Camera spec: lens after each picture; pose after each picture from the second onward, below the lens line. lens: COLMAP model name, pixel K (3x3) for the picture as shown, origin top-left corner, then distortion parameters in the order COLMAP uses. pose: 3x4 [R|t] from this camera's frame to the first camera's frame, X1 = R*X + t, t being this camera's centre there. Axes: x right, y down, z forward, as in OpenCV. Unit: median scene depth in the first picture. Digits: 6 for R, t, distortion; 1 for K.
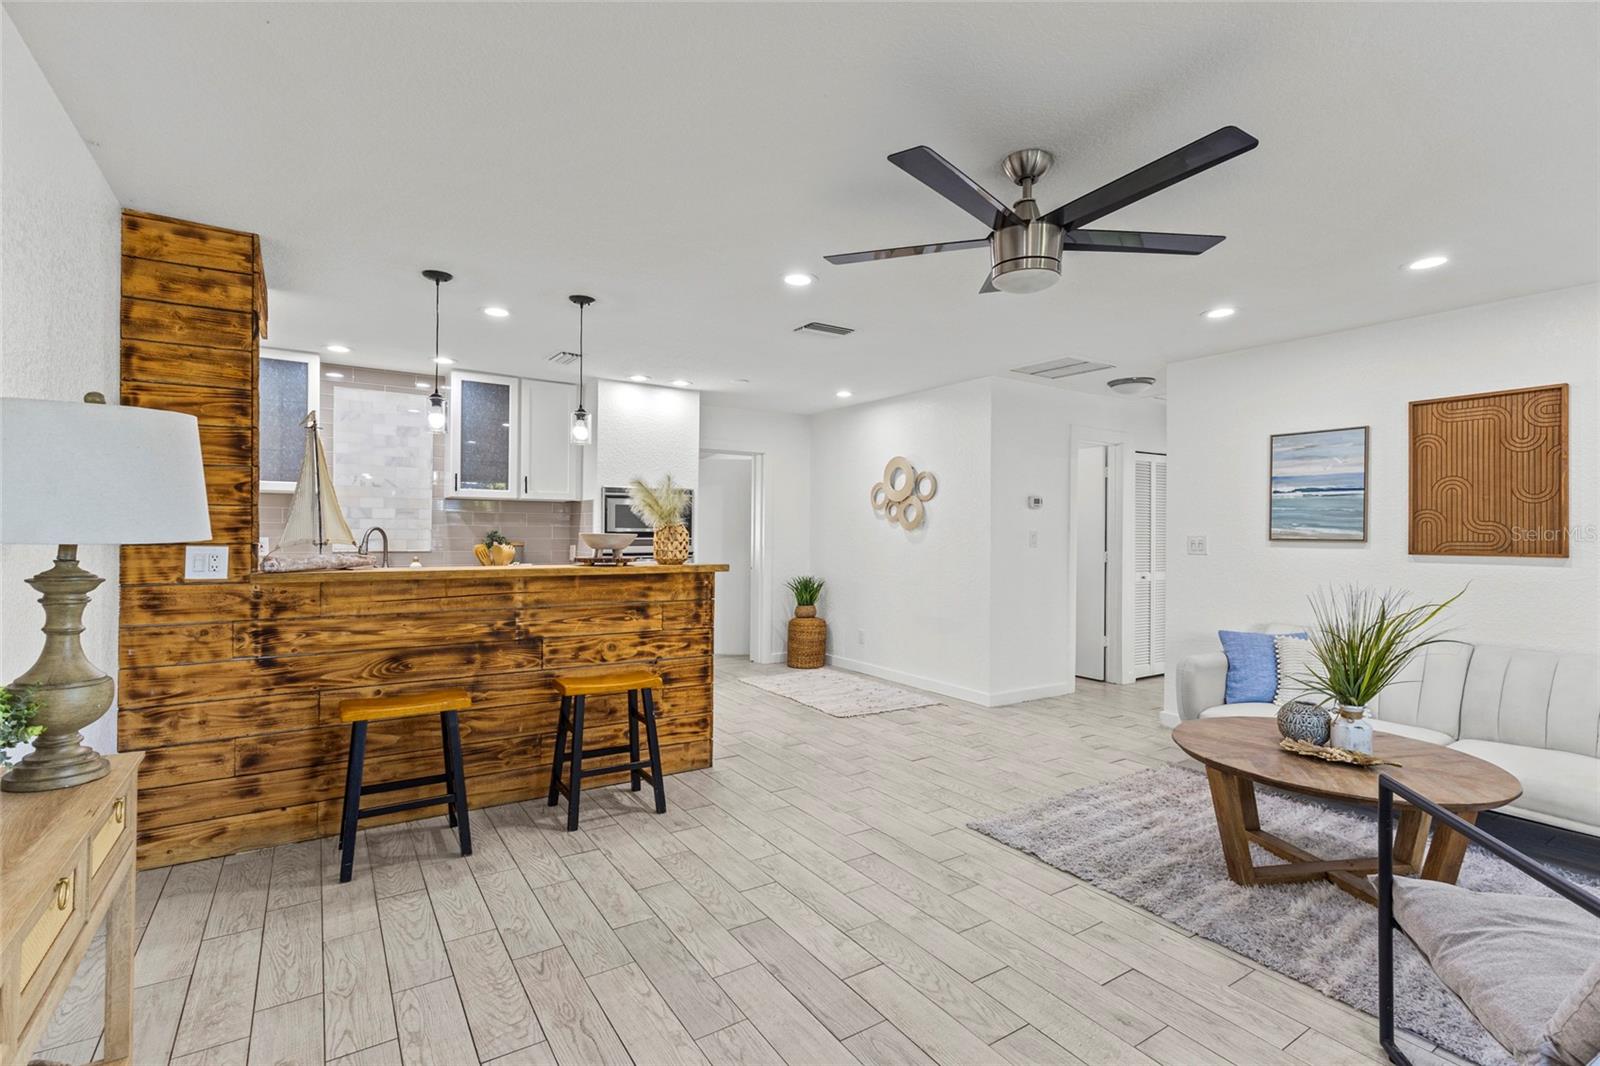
lens RADIAL K [[740.5, 0, 795.1], [0, 740.5, 531.8], [0, 0, 1]] dist [0.002288, 0.001708]
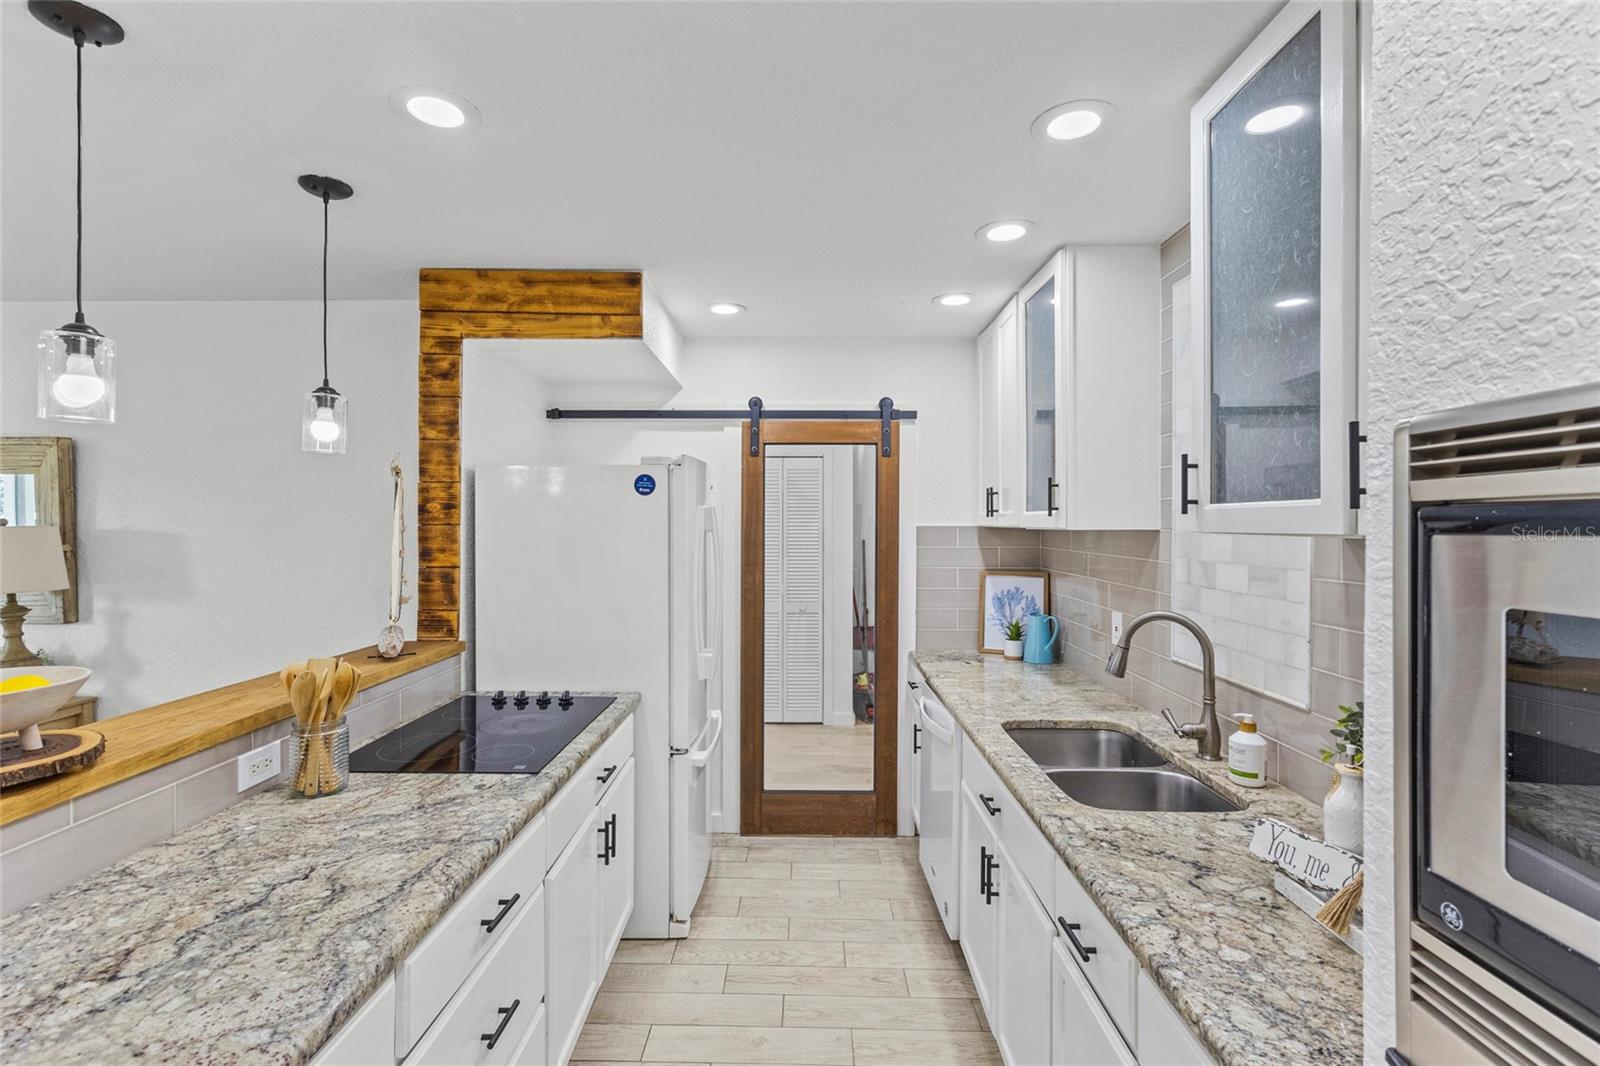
lens RADIAL K [[740.5, 0, 790.9], [0, 740.5, 525.6], [0, 0, 1]] dist [0.002288, 0.001708]
pose [[-0.558613, -0.008444, -0.829385, -0.184111], [-0.008134, 0.999956, -0.004702, -0.068947], [0.829389, 0.004120, -0.558657, 1.495854]]
